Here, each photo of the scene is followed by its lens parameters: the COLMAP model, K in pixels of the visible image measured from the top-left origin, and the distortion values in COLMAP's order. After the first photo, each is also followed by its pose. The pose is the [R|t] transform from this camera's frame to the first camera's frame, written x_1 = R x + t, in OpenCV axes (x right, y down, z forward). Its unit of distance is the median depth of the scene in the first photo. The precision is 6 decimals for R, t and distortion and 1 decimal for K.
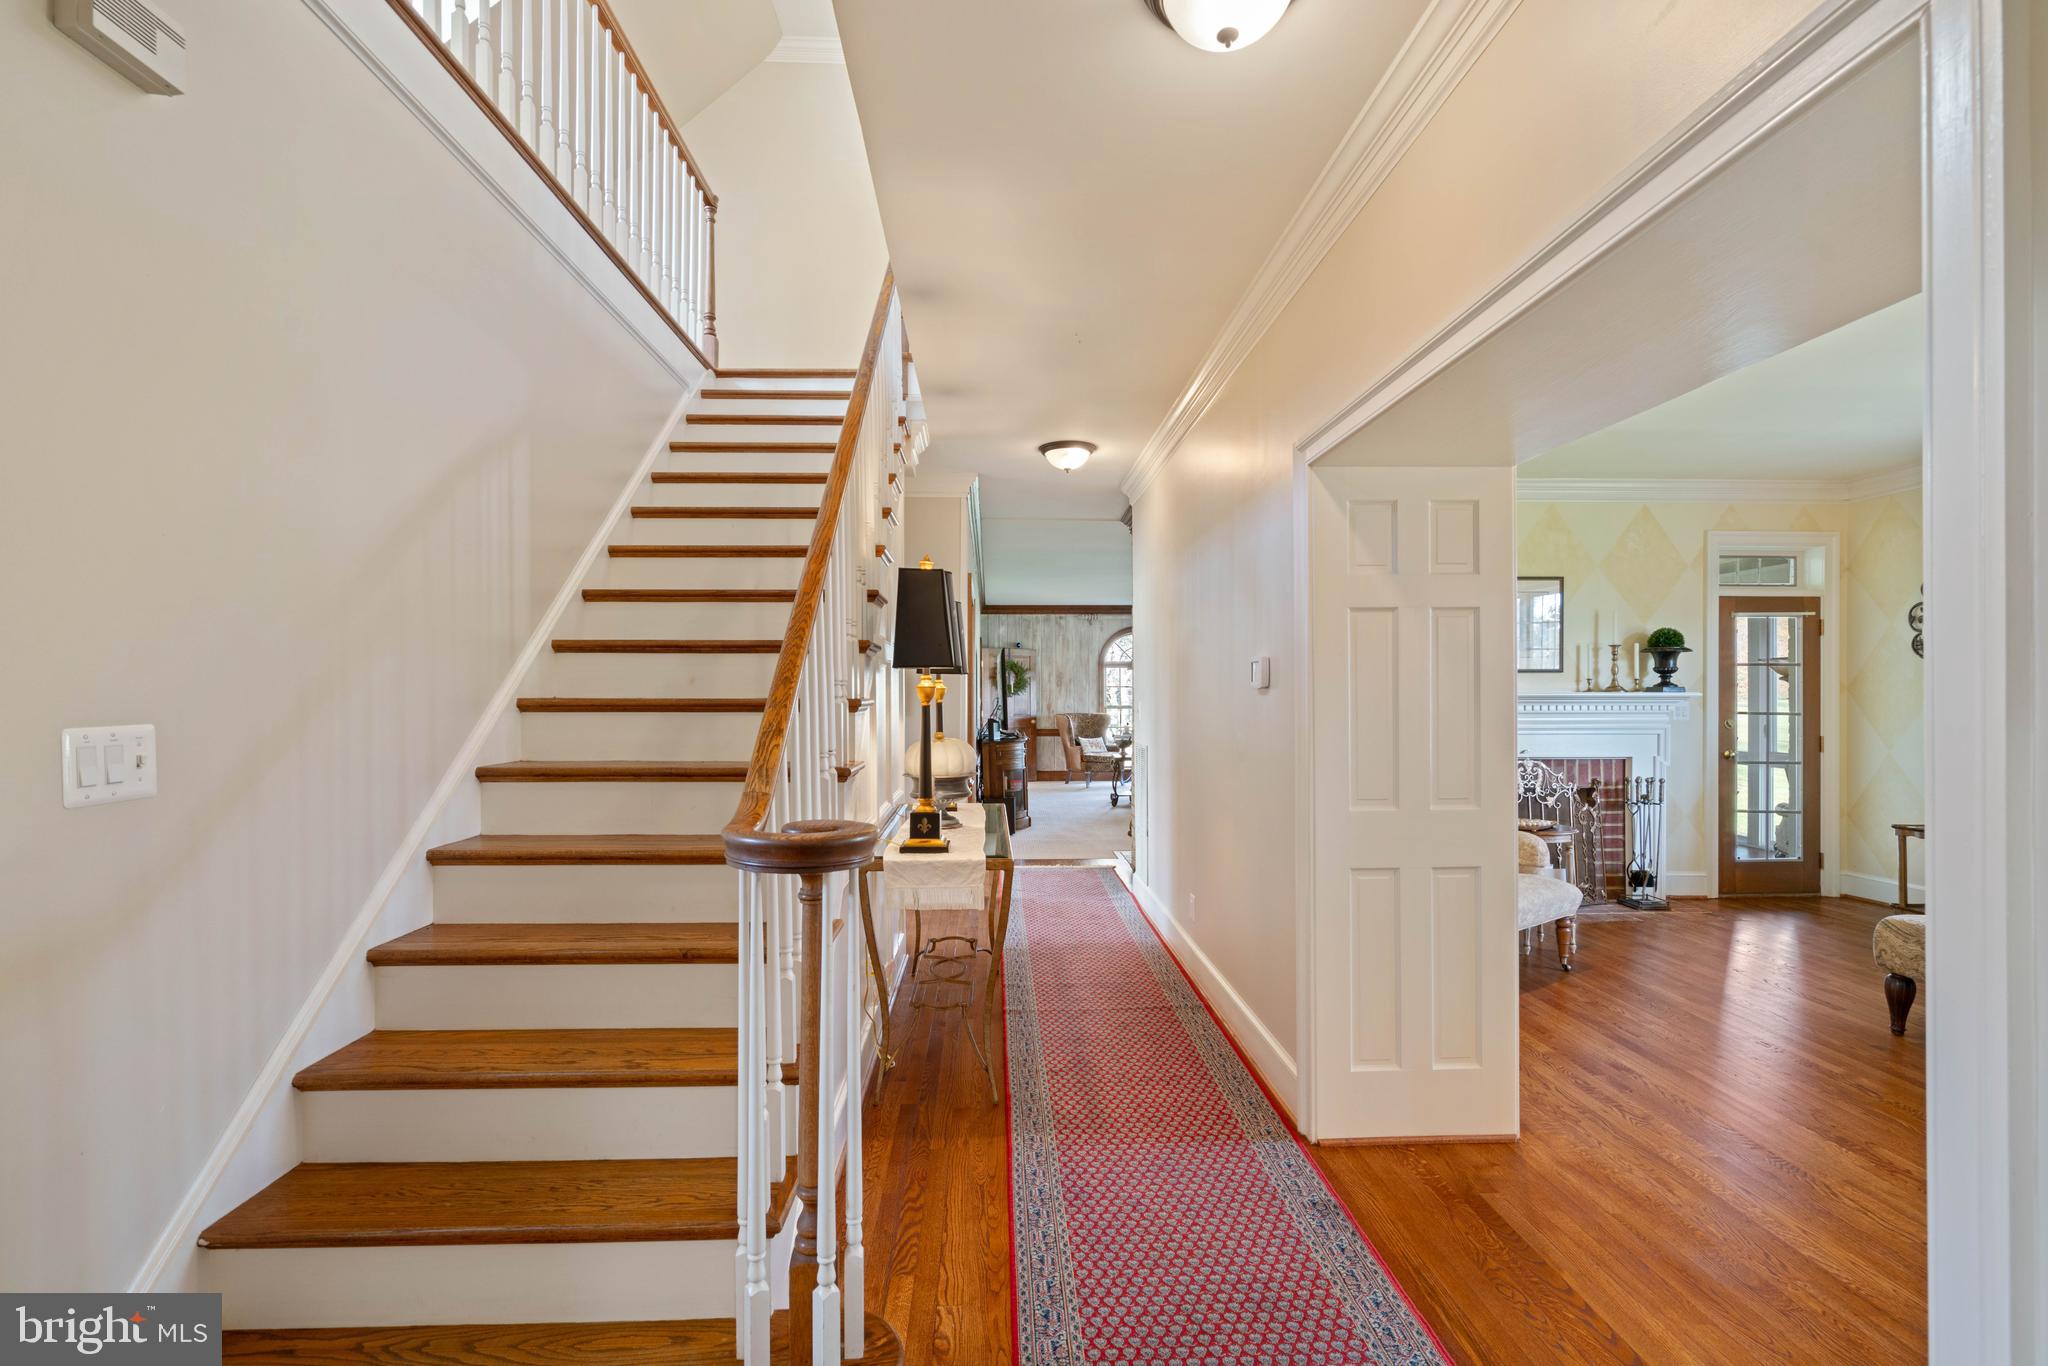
lens RADIAL K [[935.1, 0, 1028.3], [0, 935.1, 691.4], [0, 0, 1]] dist [0.001906, 0.001095]
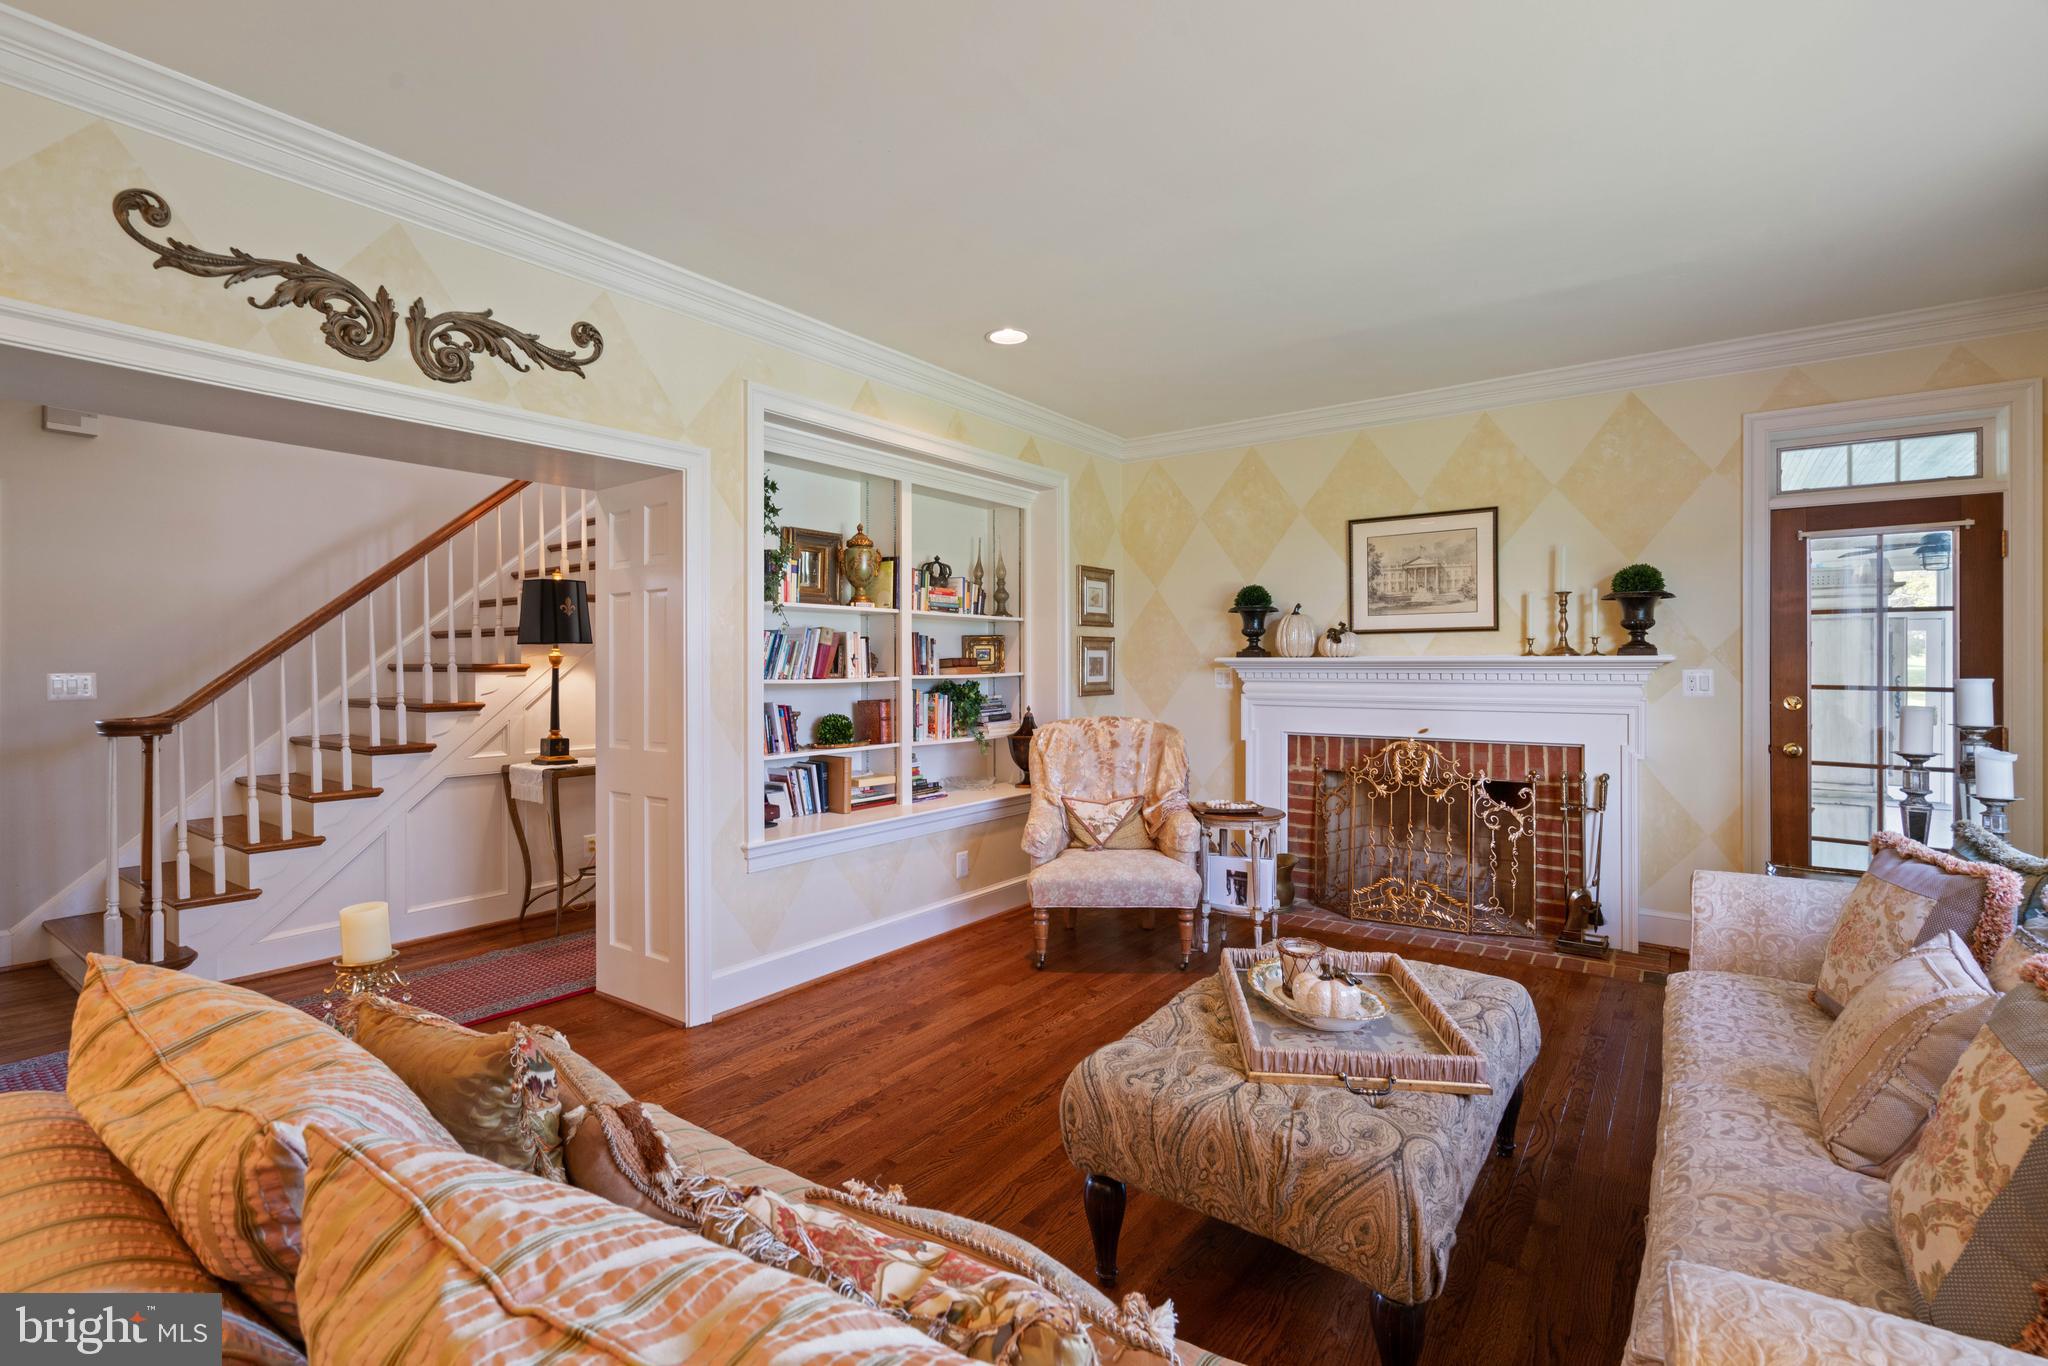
lens RADIAL K [[935.1, 0, 1013.9], [0, 935.1, 669.3], [0, 0, 1]] dist [0.001906, 0.001095]
pose [[0.776873, 0.007368, -0.629614, 2.152100], [0.003466, 0.999866, 0.015978, -0.006241], [0.629648, -0.014595, 0.776744, 0.442429]]
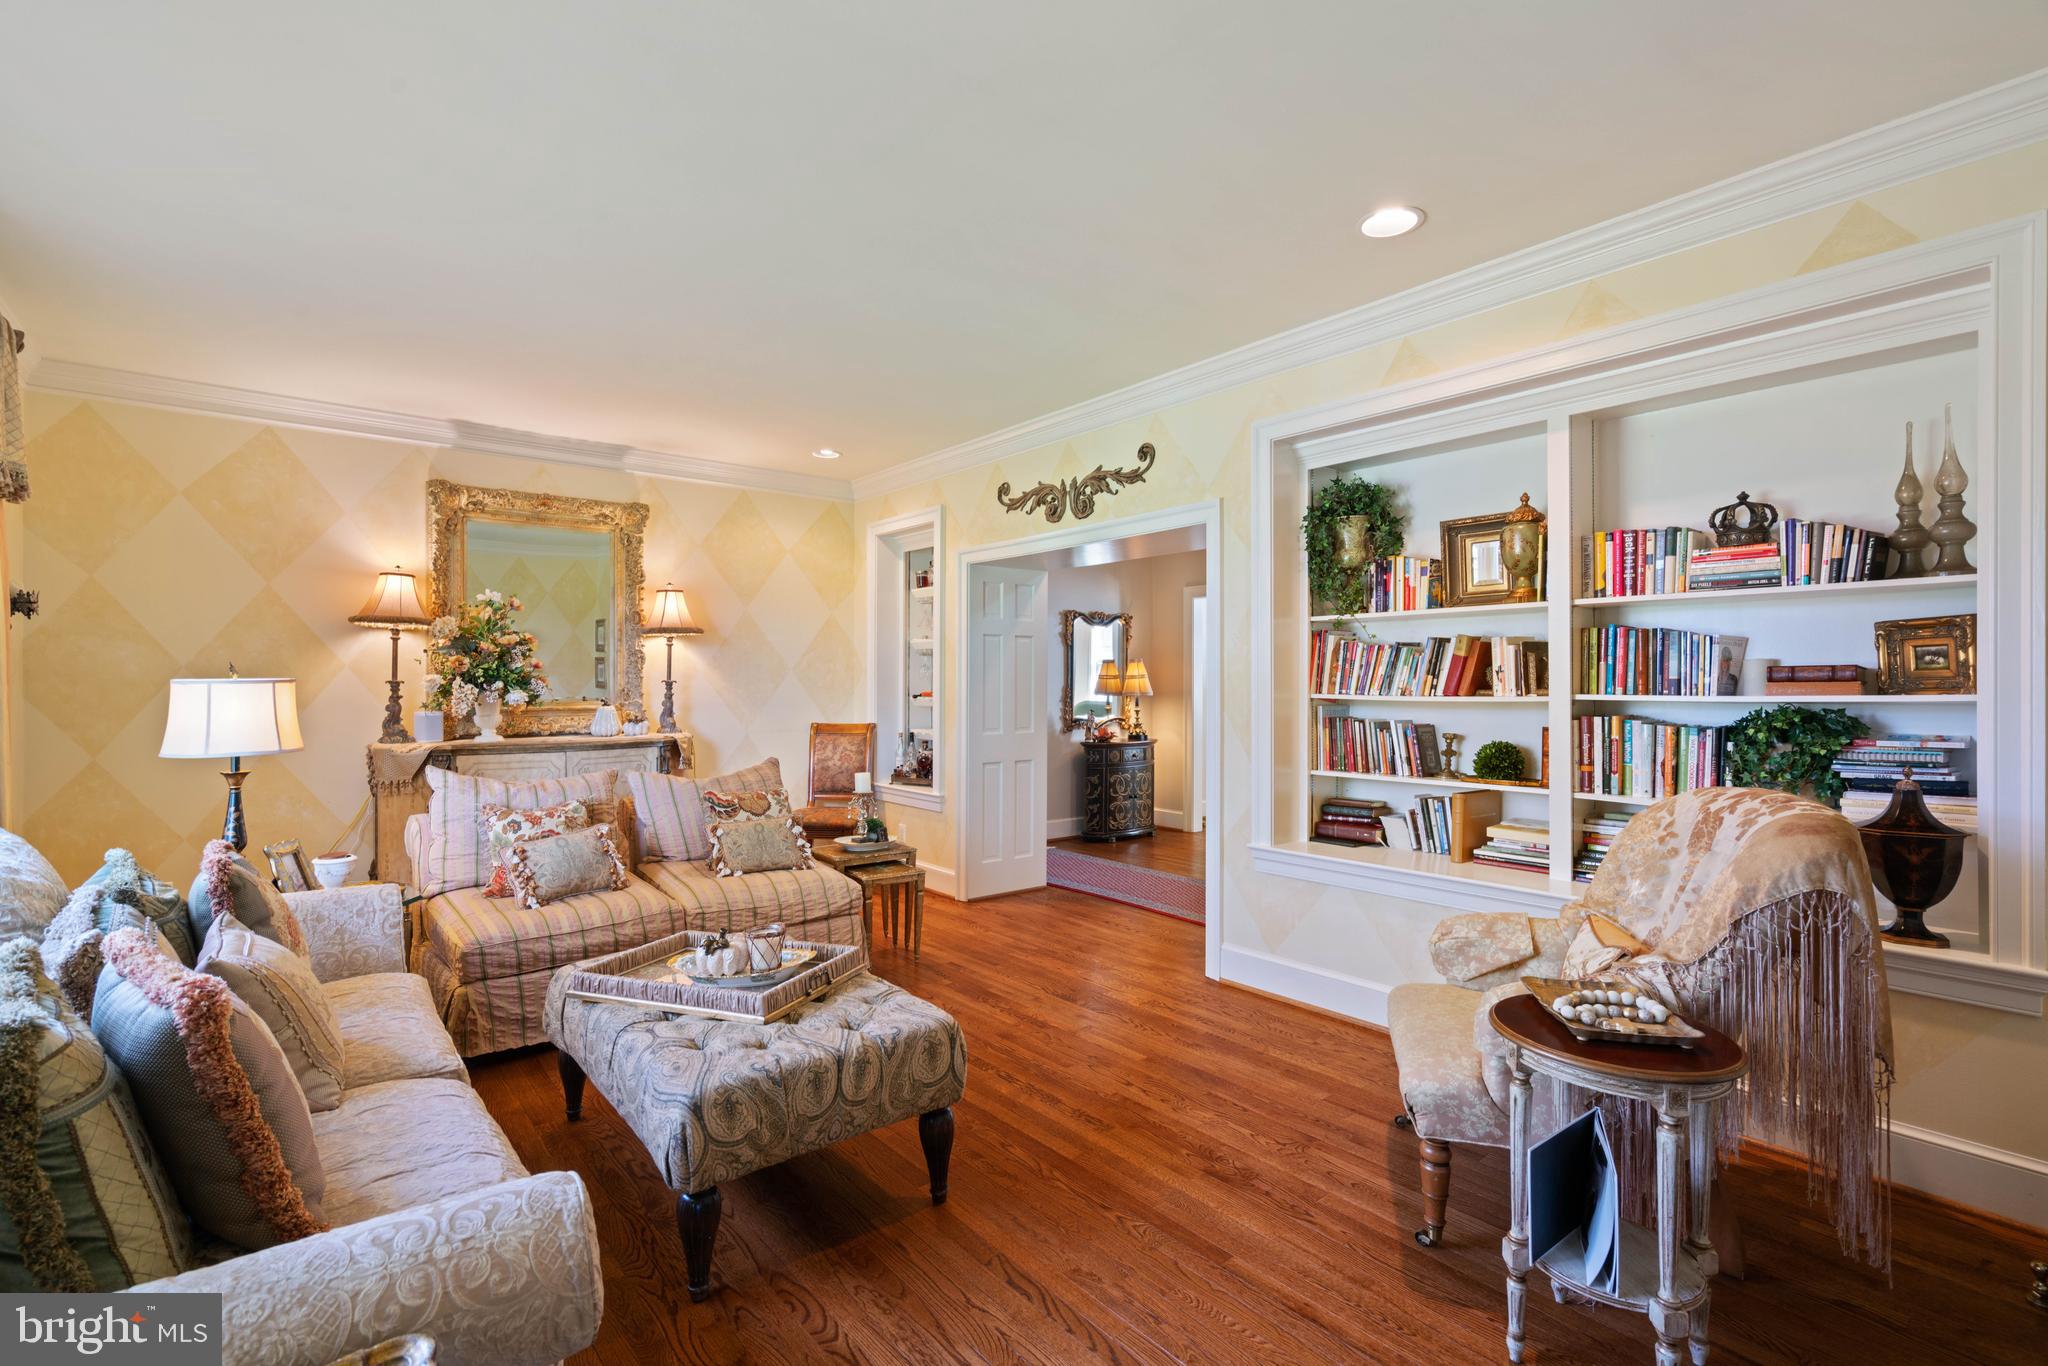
lens RADIAL K [[935.1, 0, 1025.4], [0, 935.1, 687.2], [0, 0, 1]] dist [0.001906, 0.001095]
pose [[-0.804938, 0.009139, -0.593288, 2.183479], [0.010719, 0.999942, 0.000859, 0.019316], [0.593262, -0.005668, -0.804990, 2.714855]]
